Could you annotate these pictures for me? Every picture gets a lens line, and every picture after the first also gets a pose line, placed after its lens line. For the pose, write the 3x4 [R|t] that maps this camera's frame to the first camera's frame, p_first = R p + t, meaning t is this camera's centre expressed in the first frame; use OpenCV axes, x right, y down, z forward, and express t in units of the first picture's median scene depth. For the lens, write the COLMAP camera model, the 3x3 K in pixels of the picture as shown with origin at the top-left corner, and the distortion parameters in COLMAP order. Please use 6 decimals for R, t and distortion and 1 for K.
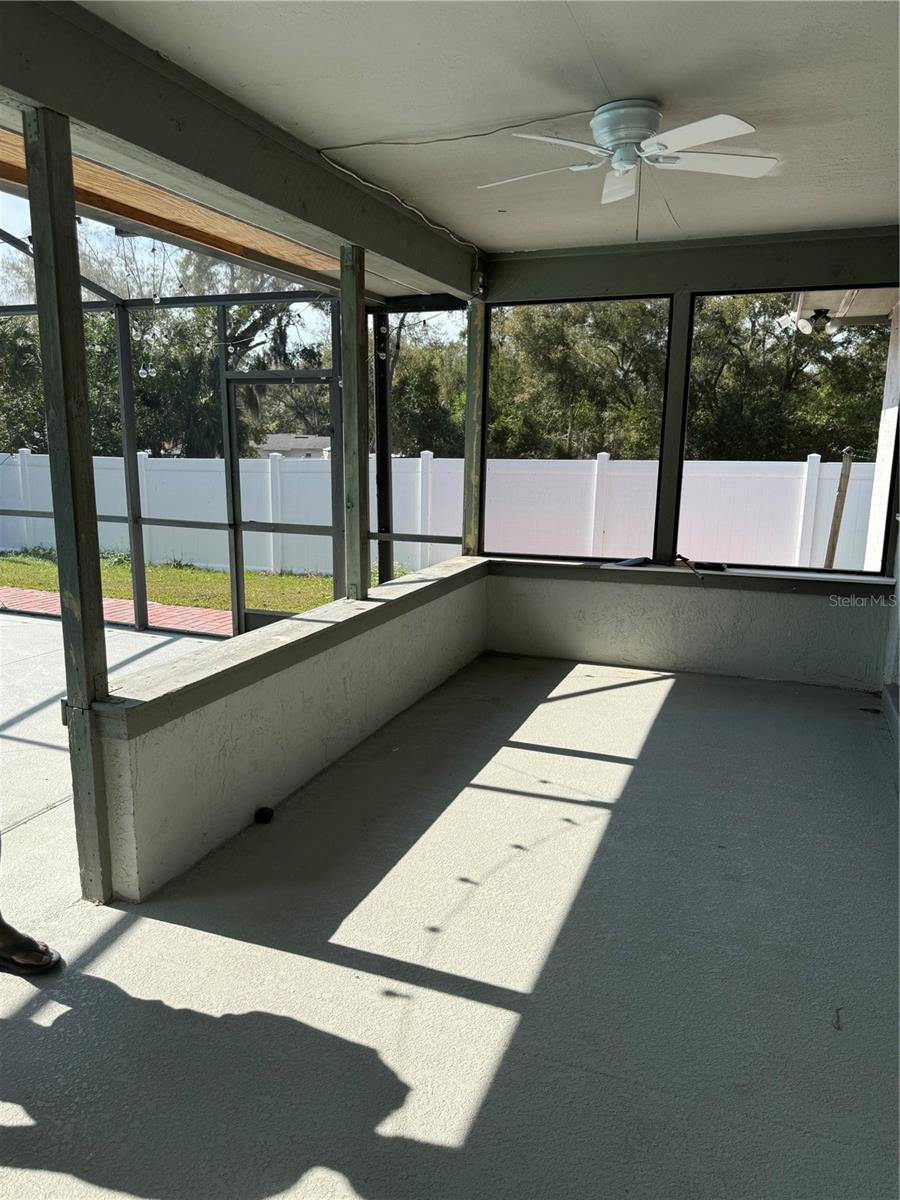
lens RADIAL K [[868.8, 0, 442.7], [0, 868.8, 595.9], [0, 0, 1]] dist [0.006819, -0.000703]
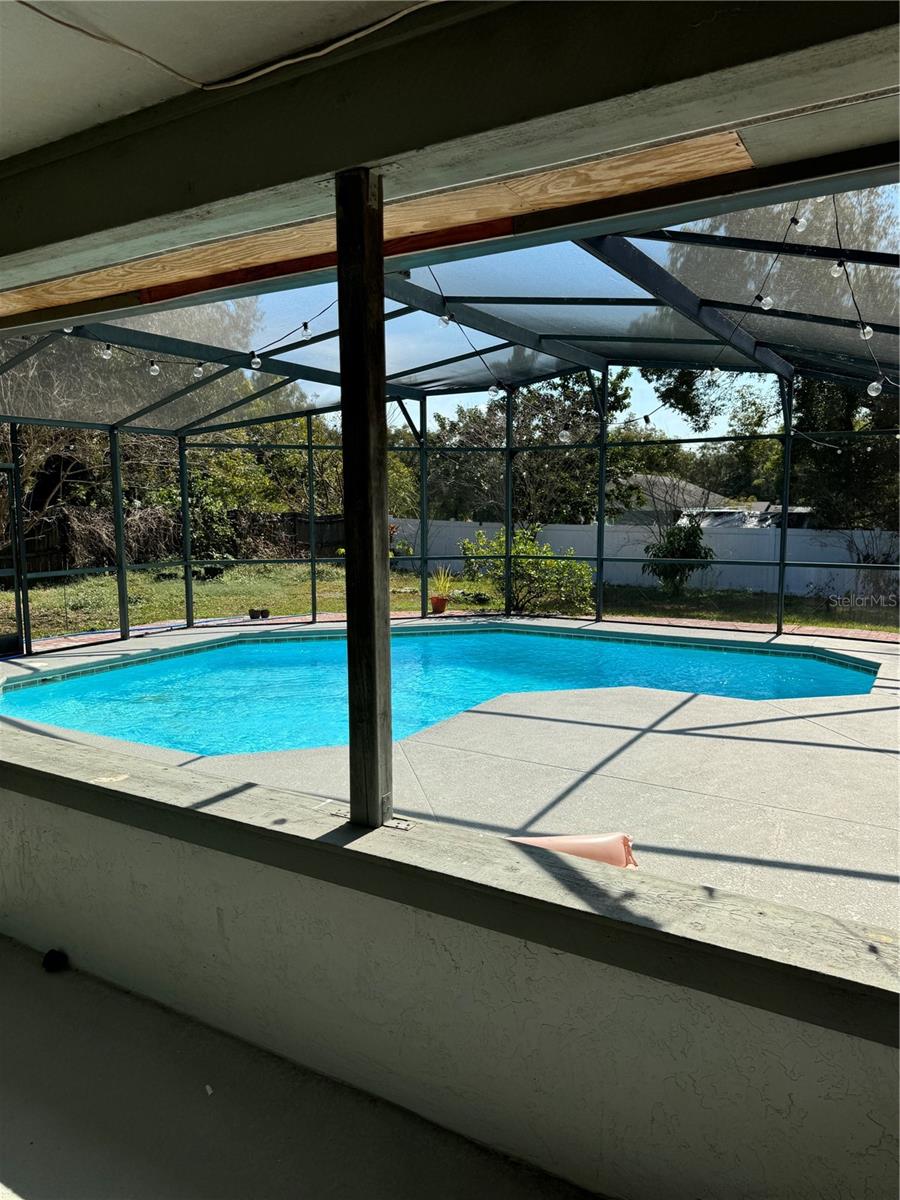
lens RADIAL K [[868.8, 0, 439.5], [0, 868.8, 608.8], [0, 0, 1]] dist [0.006819, -0.000703]
pose [[-0.193057, 0.115571, -0.974357, 0.496444], [-0.176110, 0.972831, 0.150284, -0.265422], [0.965253, 0.200607, -0.167459, 1.358687]]
